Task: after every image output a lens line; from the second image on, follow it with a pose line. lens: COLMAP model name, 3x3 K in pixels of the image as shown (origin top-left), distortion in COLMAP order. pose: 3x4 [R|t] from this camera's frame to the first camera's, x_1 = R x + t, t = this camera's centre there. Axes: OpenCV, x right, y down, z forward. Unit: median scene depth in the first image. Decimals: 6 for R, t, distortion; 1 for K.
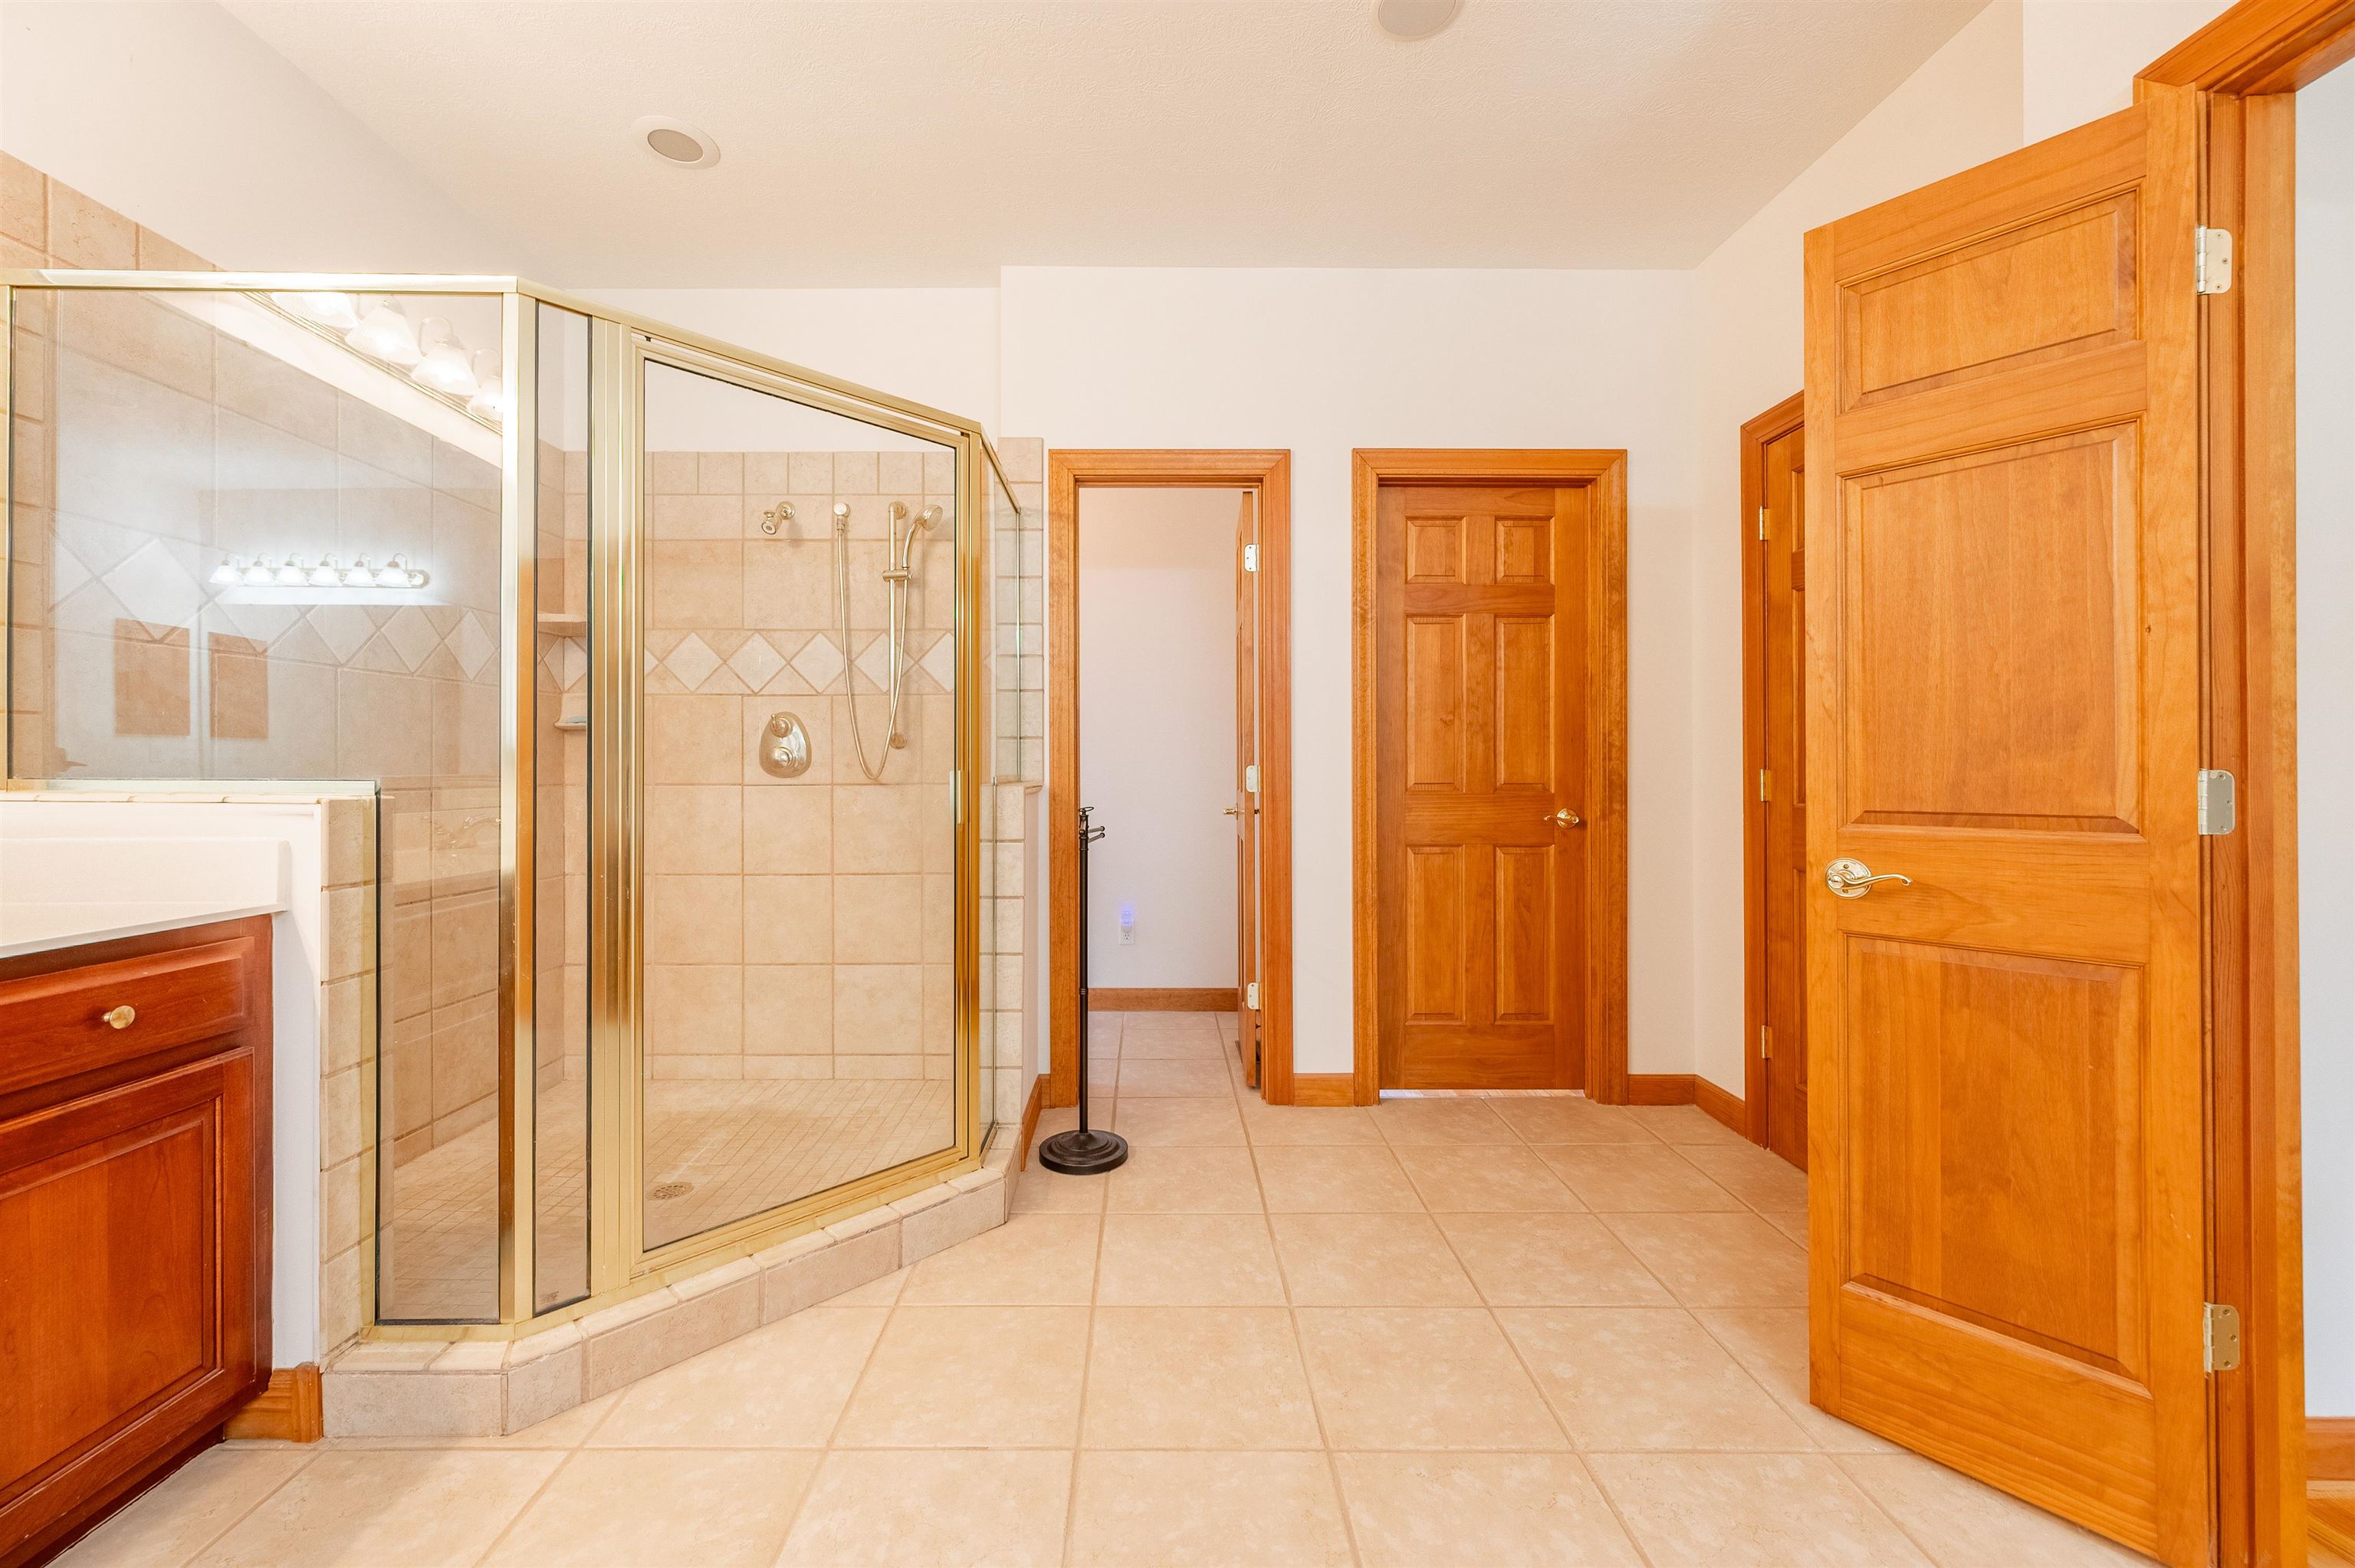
lens RADIAL K [[935.2, 0, 1169.2], [0, 935.2, 768.9], [0, 0, 1]] dist [-0.000348, 0.000788]
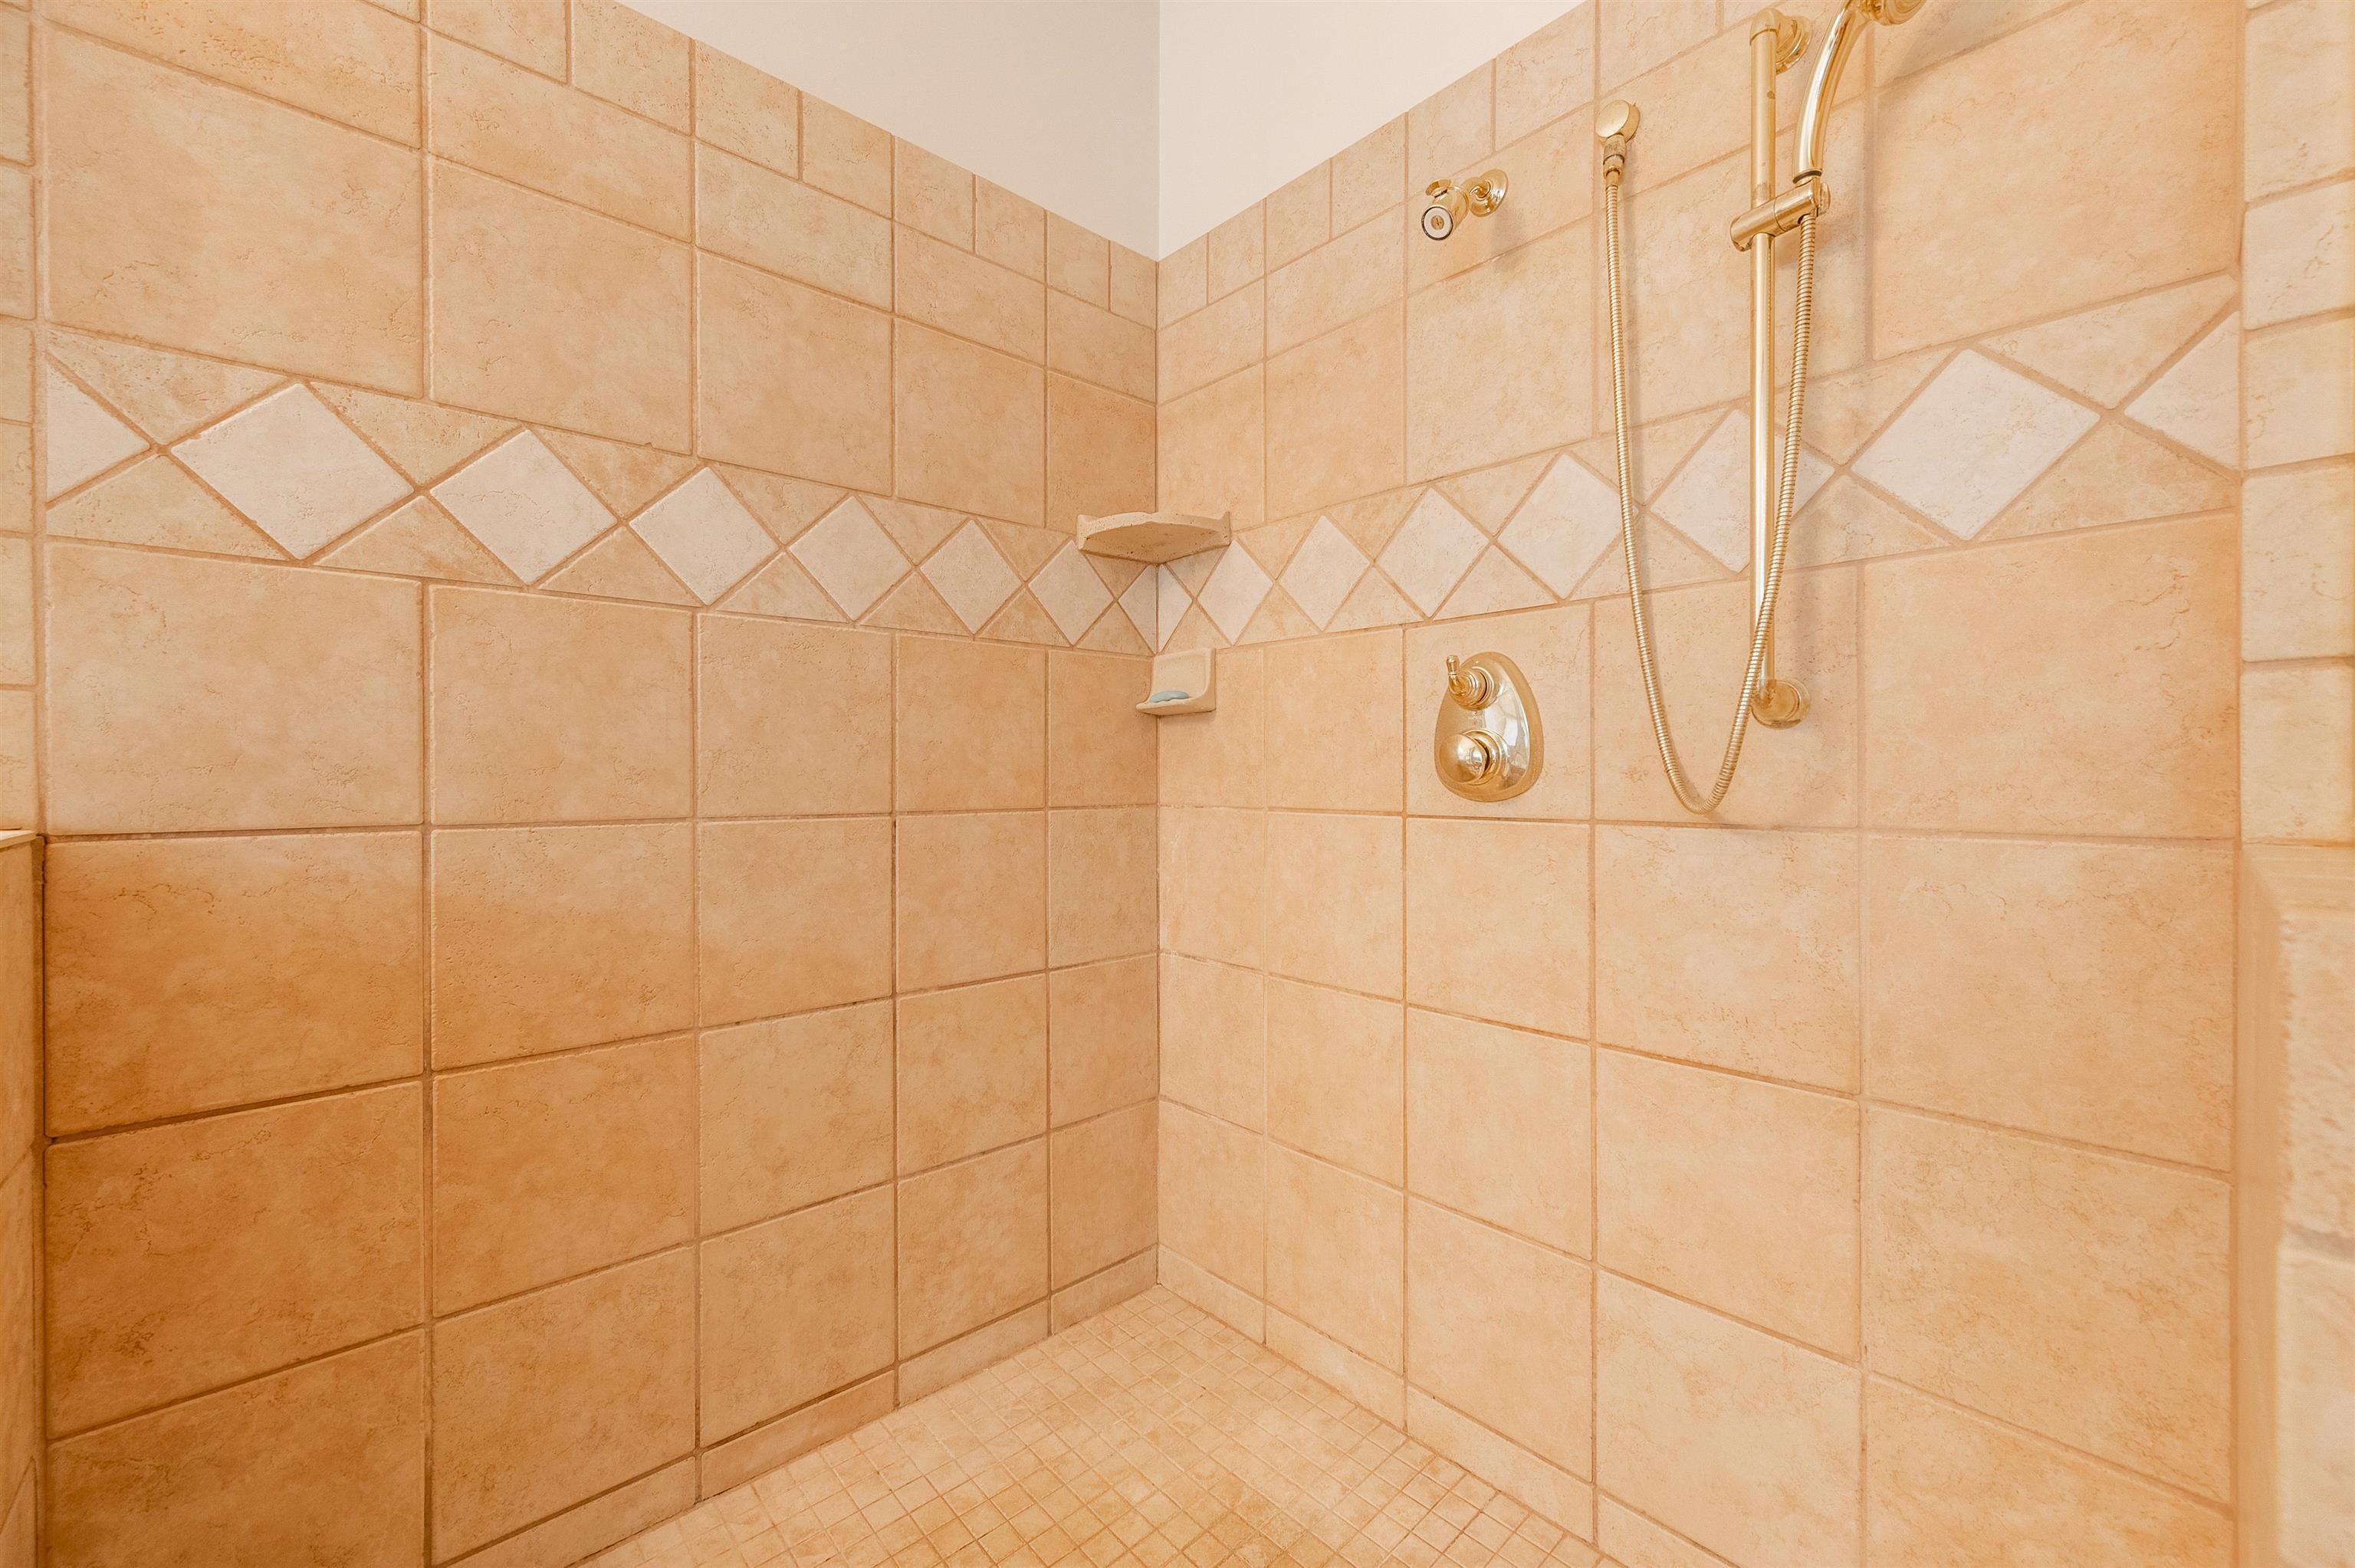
lens RADIAL K [[935.2, 0, 1173.6], [0, 935.2, 776.9], [0, 0, 1]] dist [-0.000348, 0.000788]
pose [[0.653080, 0.002803, -0.757284, -0.173066], [0.000237, 0.999992, 0.003906, -0.003816], [0.757289, -0.002731, 0.653074, 0.601076]]
